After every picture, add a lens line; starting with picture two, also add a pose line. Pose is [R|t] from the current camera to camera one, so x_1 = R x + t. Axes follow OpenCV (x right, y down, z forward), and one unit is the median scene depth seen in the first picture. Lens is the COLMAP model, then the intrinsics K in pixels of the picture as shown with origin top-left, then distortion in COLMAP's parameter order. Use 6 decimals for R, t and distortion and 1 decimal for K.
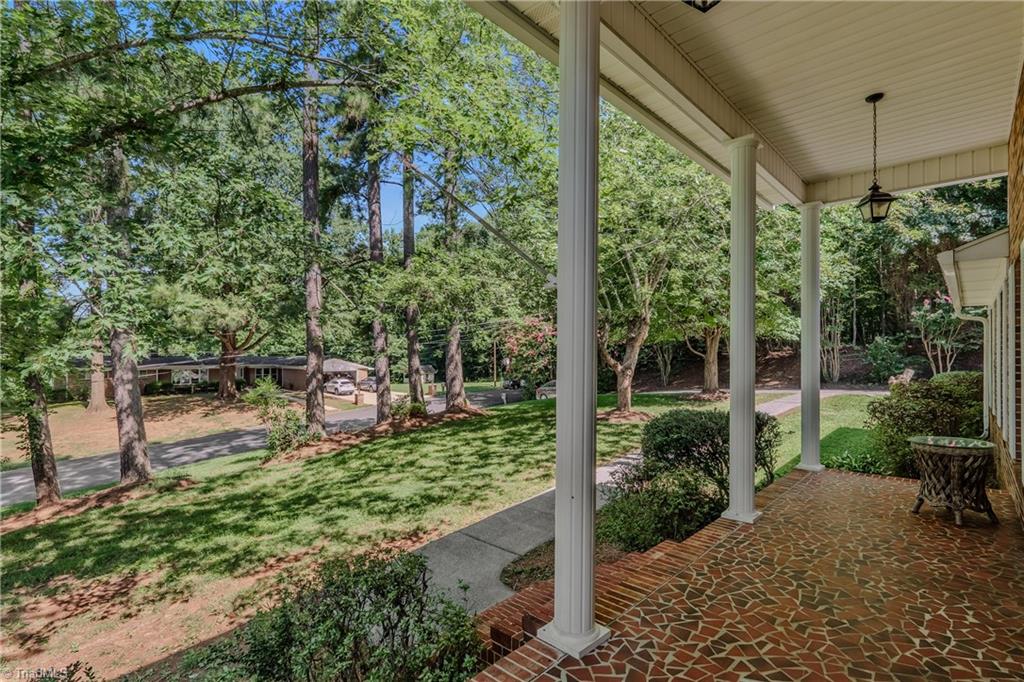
lens RADIAL K [[475.9, 0, 510.5], [0, 475.9, 351.3], [0, 0, 1]] dist [-0.003841, -0.000440]
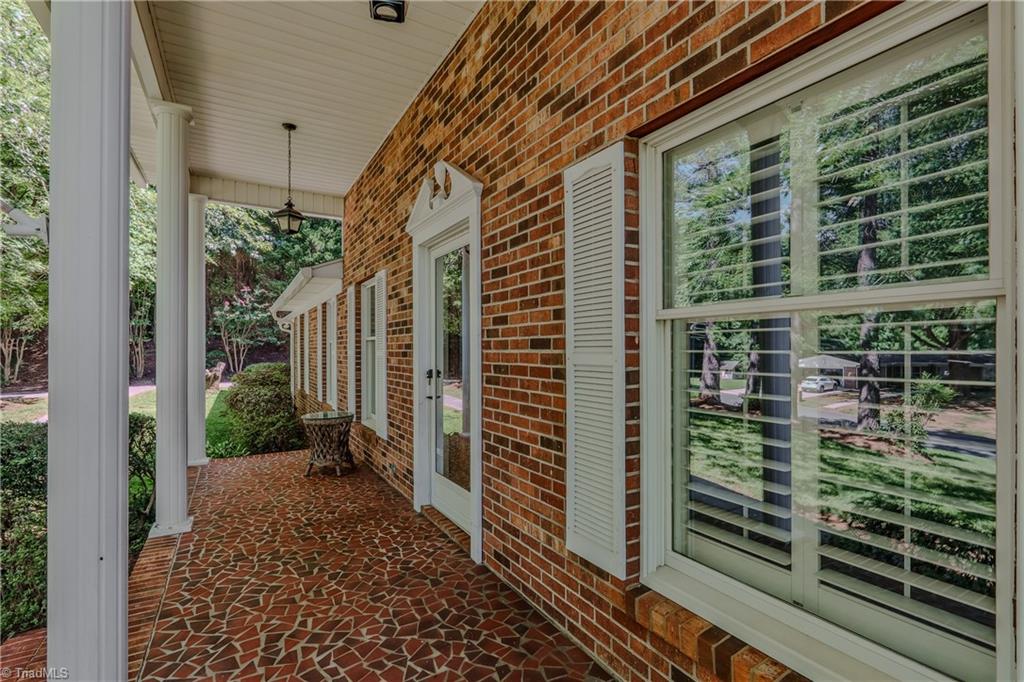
lens RADIAL K [[475.9, 0, 504.0], [0, 475.9, 349.2], [0, 0, 1]] dist [-0.003841, -0.000440]
pose [[0.300401, 0.003419, 0.953807, -0.239109], [-0.009316, 0.999956, -0.000650, 0.007566], [-0.953767, -0.008690, 0.300420, 0.192291]]
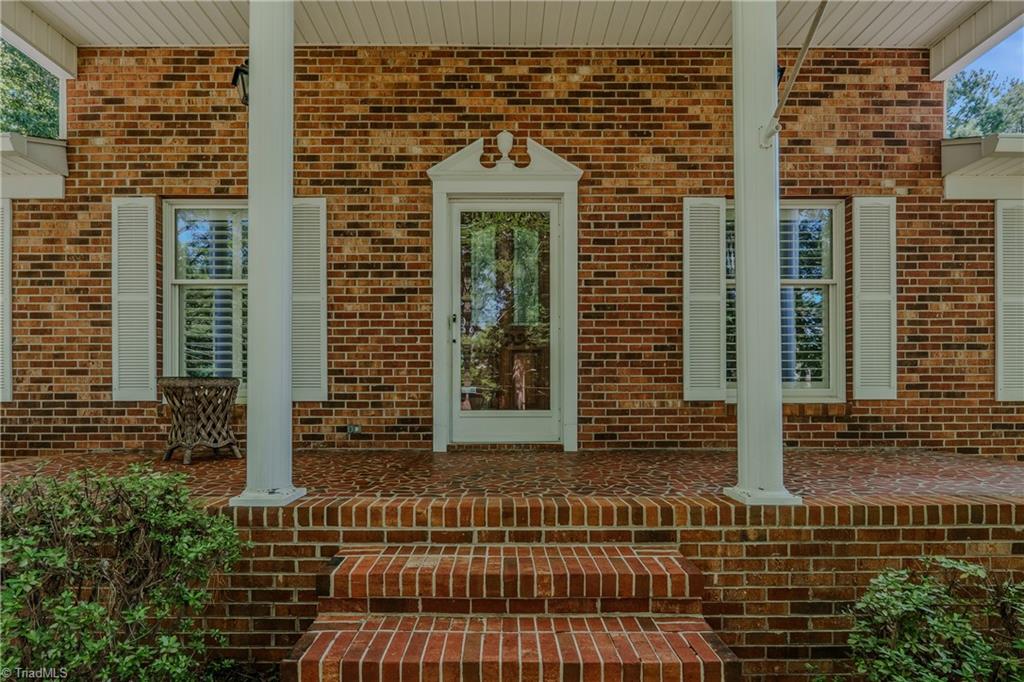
lens RADIAL K [[475.9, 0, 528.1], [0, 475.9, 380.2], [0, 0, 1]] dist [-0.003841, -0.000440]
pose [[-0.677694, 0.009959, 0.735277, -0.208090], [-0.005944, 0.999801, -0.019021, 0.277633], [-0.735320, -0.017261, -0.677500, 1.539549]]
